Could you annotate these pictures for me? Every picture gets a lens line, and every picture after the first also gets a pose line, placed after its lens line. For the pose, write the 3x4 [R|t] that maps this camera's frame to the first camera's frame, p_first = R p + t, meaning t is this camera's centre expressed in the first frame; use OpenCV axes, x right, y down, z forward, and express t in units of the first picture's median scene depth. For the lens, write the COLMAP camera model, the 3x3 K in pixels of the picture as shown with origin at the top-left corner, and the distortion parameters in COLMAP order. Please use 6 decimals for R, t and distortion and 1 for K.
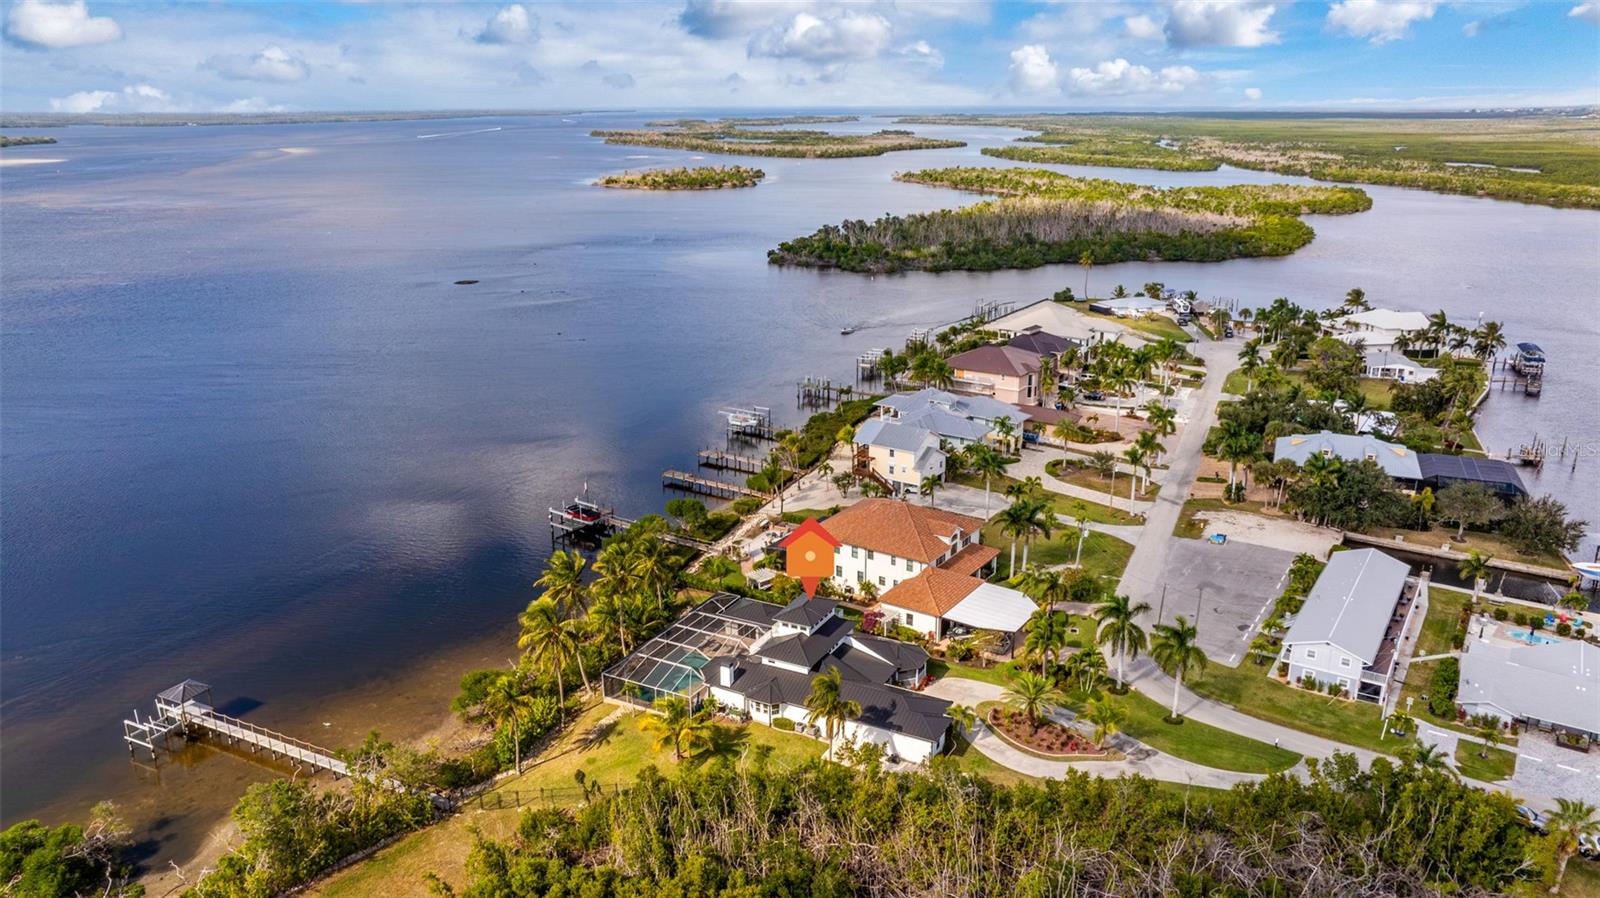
lens RADIAL K [[1169.4, 0, 766.5], [0, 1169.4, 423.6], [0, 0, 1]] dist [-0.018207, 0.004052]
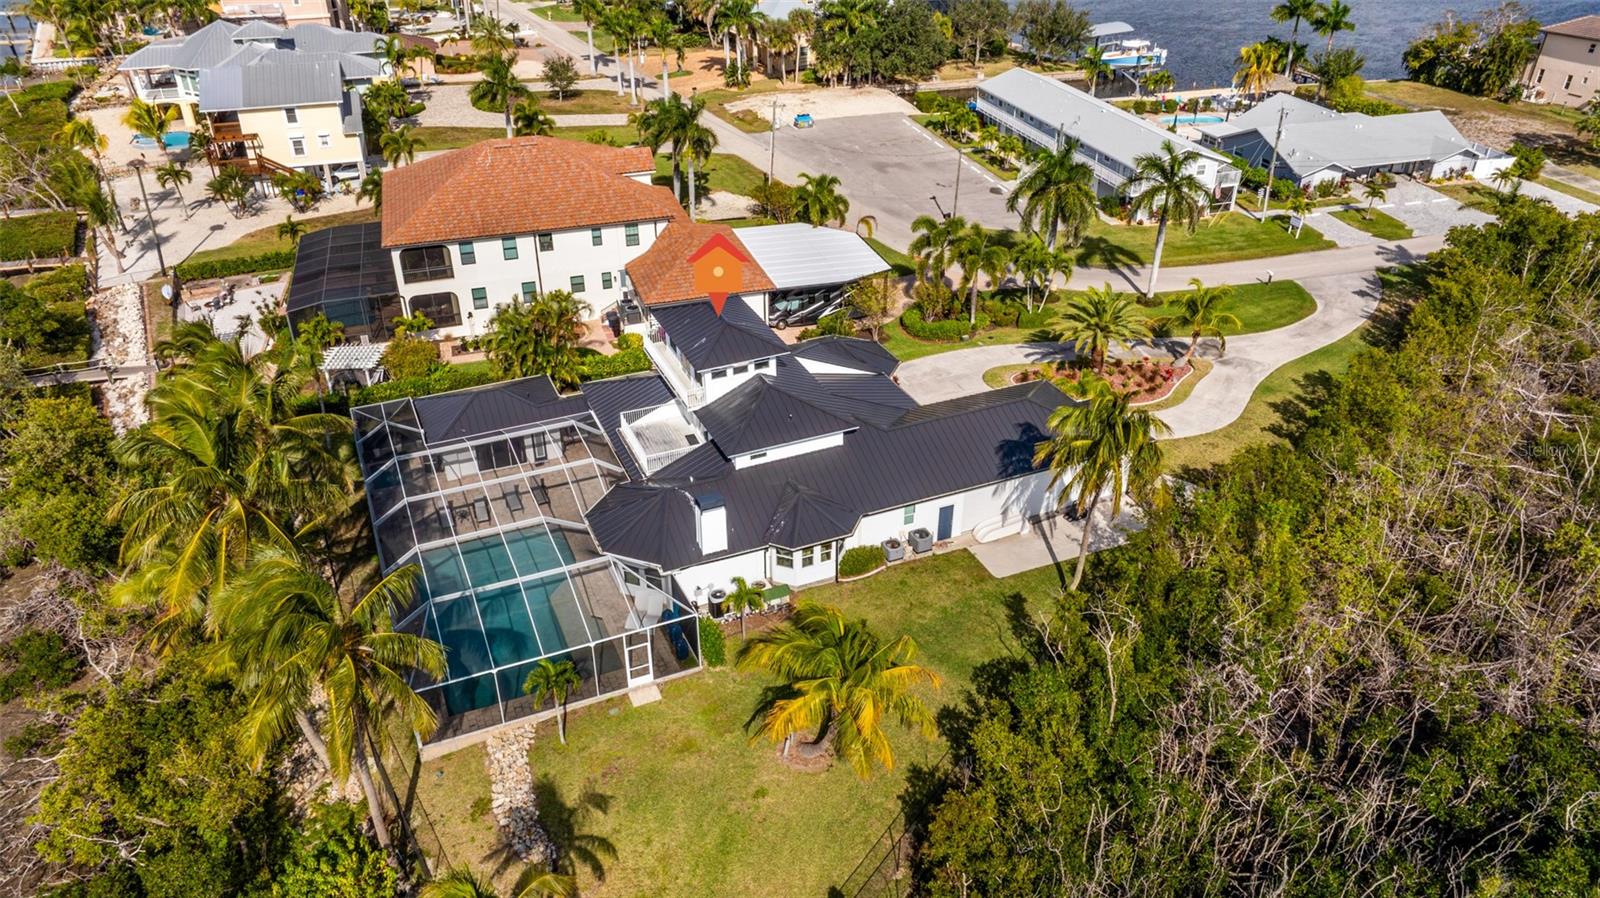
lens RADIAL K [[1150.7, 0, 804.5], [0, 1150.7, 452.8], [0, 0, 1]] dist [-0.015285, 0.004563]
pose [[0.600361, -0.396761, 0.694368, -0.187975], [0.212460, 0.916182, 0.339810, 0.039801], [-0.770991, -0.056484, 0.634336, 0.473164]]
